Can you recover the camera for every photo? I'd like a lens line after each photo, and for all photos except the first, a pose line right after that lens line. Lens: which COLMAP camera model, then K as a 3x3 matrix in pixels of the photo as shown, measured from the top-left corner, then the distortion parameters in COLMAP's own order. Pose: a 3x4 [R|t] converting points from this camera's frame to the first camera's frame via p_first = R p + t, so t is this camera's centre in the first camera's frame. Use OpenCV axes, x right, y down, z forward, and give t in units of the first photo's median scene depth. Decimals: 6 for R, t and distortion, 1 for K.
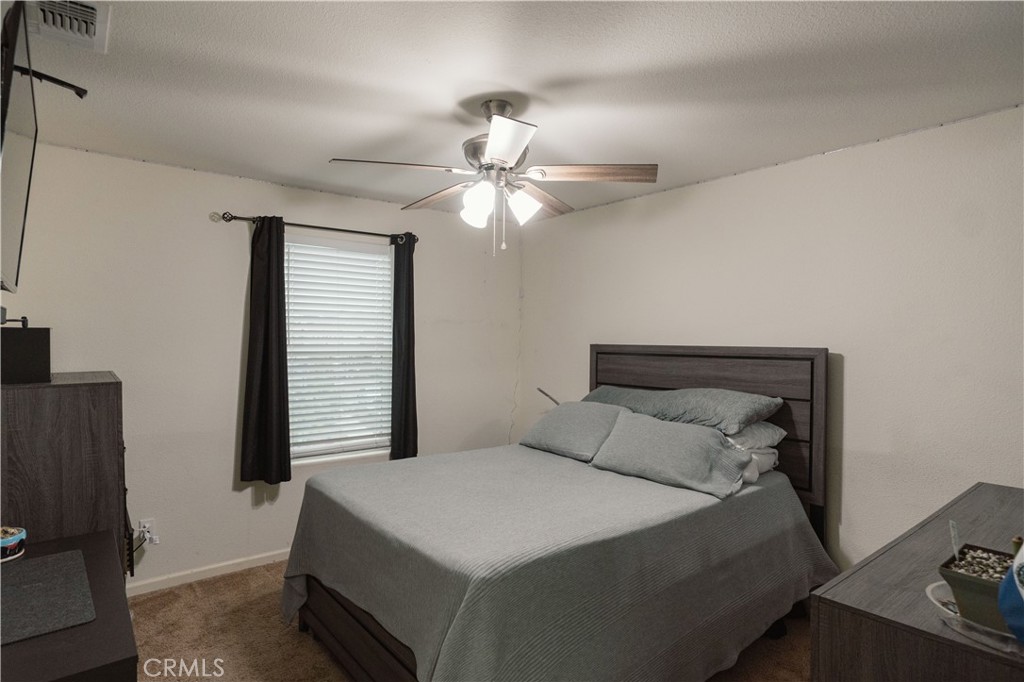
lens RADIAL K [[547.4, 0, 515.8], [0, 547.4, 346.2], [0, 0, 1]] dist [-0.059715, 0.044166]
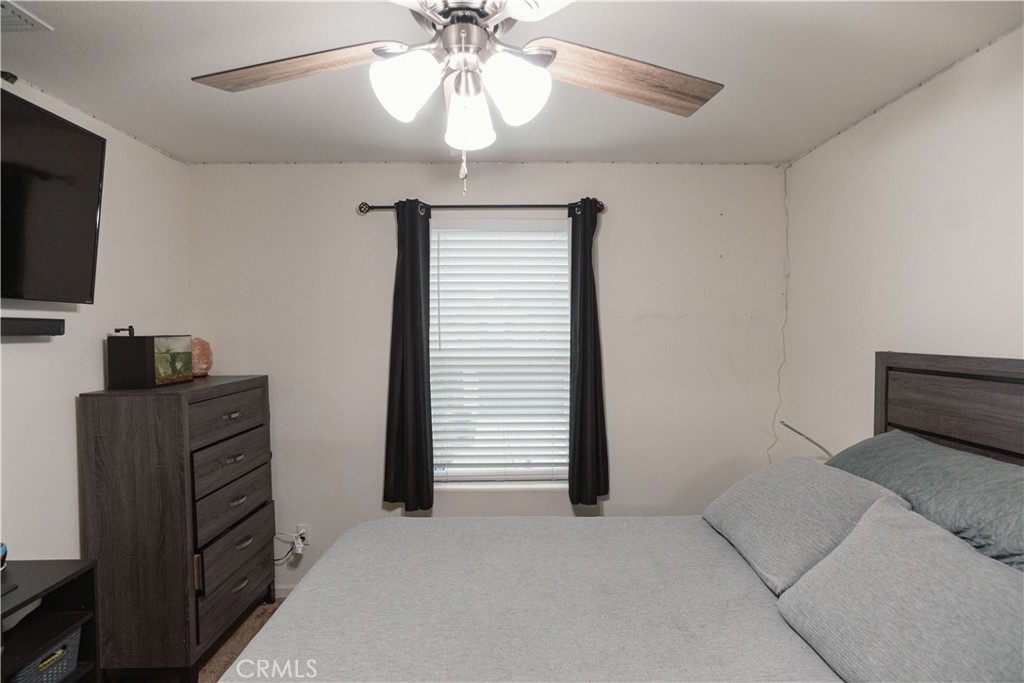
lens RADIAL K [[547.4, 0, 515.8], [0, 547.4, 346.7], [0, 0, 1]] dist [-0.059715, 0.044166]
pose [[0.794717, 0.010384, -0.606892, 0.202867], [-0.000963, 0.999874, 0.015847, -0.019972], [0.606980, -0.012009, 0.794627, 0.394534]]
